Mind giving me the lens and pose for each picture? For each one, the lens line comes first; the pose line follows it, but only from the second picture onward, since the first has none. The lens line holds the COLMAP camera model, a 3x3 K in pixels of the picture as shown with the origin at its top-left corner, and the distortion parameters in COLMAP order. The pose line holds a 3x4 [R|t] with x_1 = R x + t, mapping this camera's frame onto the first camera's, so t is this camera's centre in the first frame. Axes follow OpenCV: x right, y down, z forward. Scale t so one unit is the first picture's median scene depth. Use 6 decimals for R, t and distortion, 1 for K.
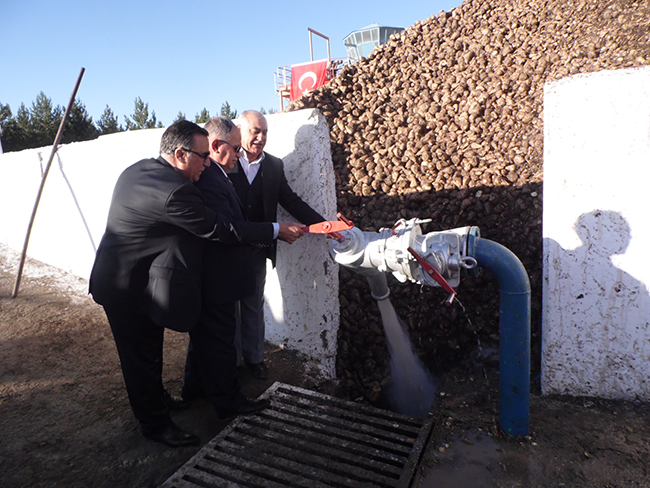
lens RADIAL K [[458.4, 0, 324.2], [0, 458.4, 242.7], [0, 0, 1]] dist [-0.003642, -0.005308]
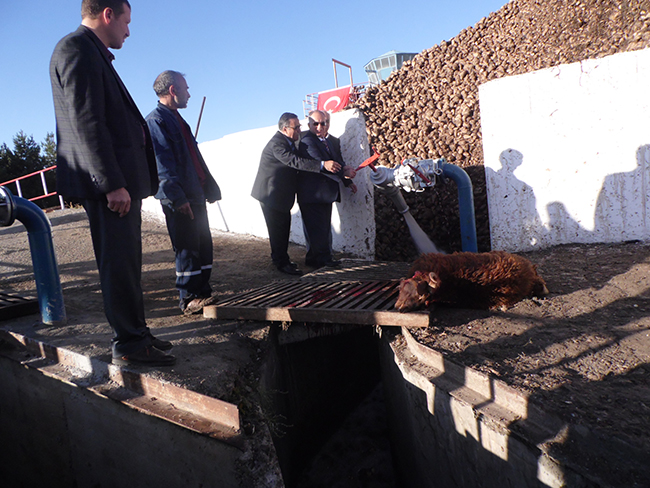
lens RADIAL K [[458.4, 0, 325.7], [0, 458.4, 244.5], [0, 0, 1]] dist [-0.003642, -0.005308]
pose [[0.997459, -0.044081, -0.055968, -0.028747], [0.041225, 0.997837, -0.051205, 0.144242], [0.058104, 0.048768, 0.997119, -0.339643]]
